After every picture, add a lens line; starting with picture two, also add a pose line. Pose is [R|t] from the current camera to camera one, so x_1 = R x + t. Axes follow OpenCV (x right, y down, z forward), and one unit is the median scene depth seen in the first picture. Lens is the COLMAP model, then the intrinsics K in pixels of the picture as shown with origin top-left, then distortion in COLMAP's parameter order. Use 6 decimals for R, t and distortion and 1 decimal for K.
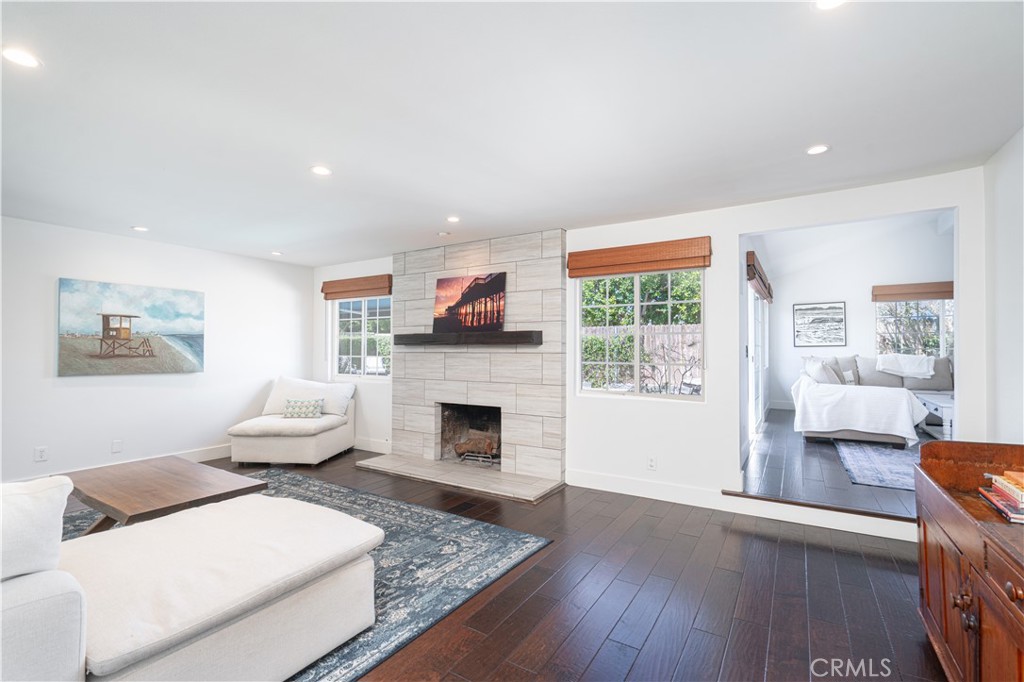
lens RADIAL K [[461.1, 0, 509.5], [0, 461.1, 344.3], [0, 0, 1]] dist [-0.002050, -0.000228]
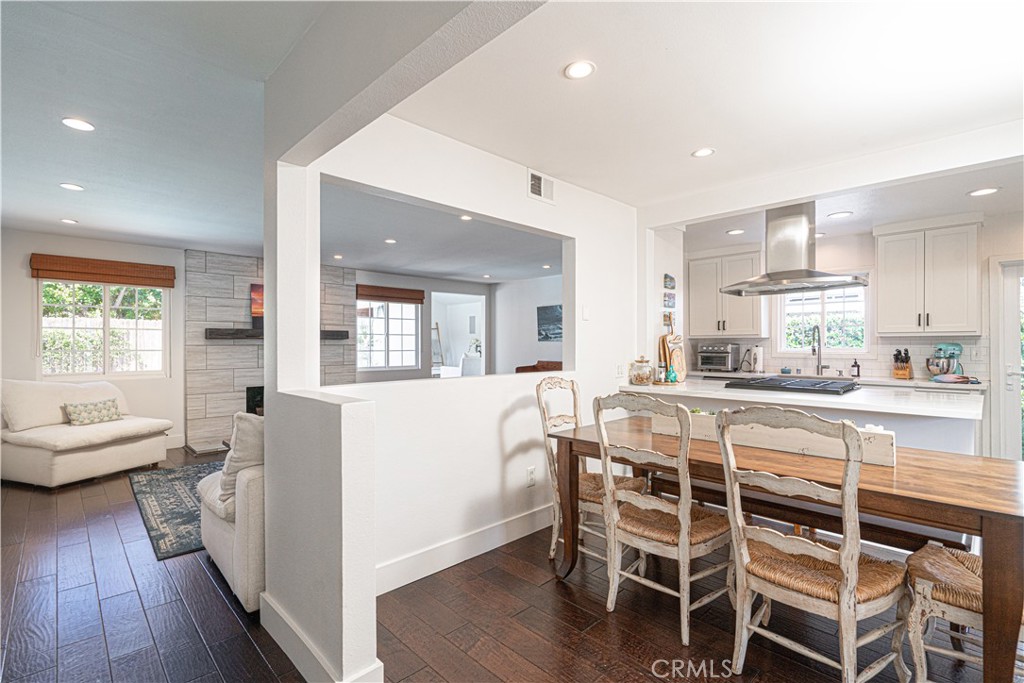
lens RADIAL K [[468.3, 0, 493.5], [0, 468.3, 345.3], [0, 0, 1]] dist [-0.003448, 0.000029]
pose [[0.264050, -0.004711, 0.964497, -1.243089], [-0.011016, 0.999908, 0.007900, 0.001865], [-0.964446, -0.012711, 0.263974, 0.077581]]
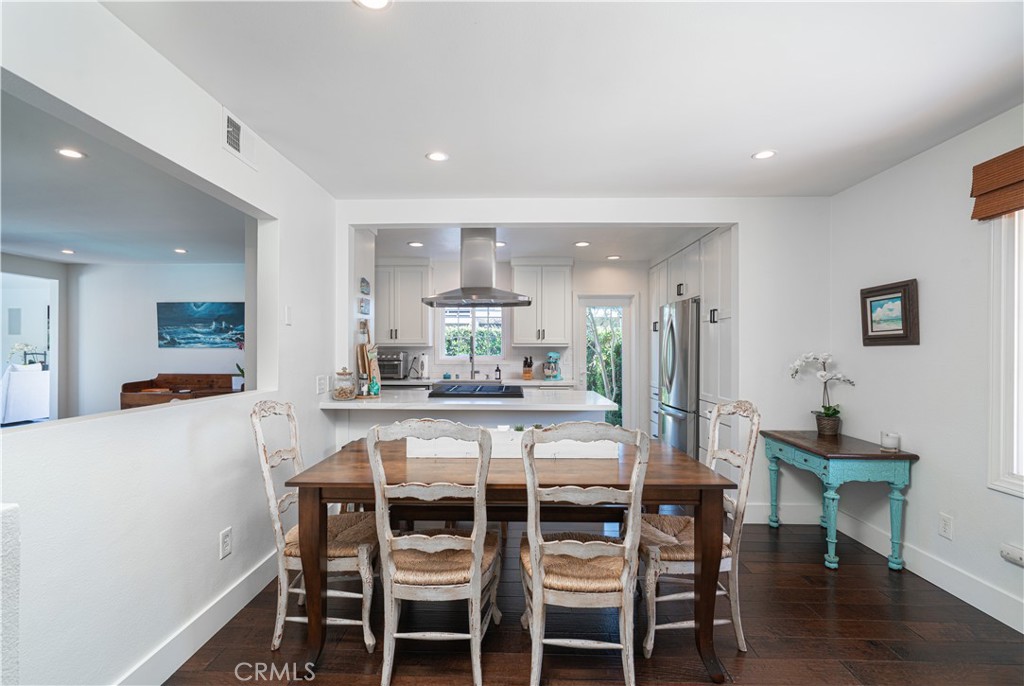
lens RADIAL K [[470.6, 0, 505.4], [0, 470.6, 350.5], [0, 0, 1]] dist [-0.007288, 0.000202]
pose [[-0.497921, -0.004102, 0.867213, -1.142134], [-0.013862, 0.999899, -0.003230, -0.003047], [-0.867112, -0.013630, -0.497928, 0.188562]]
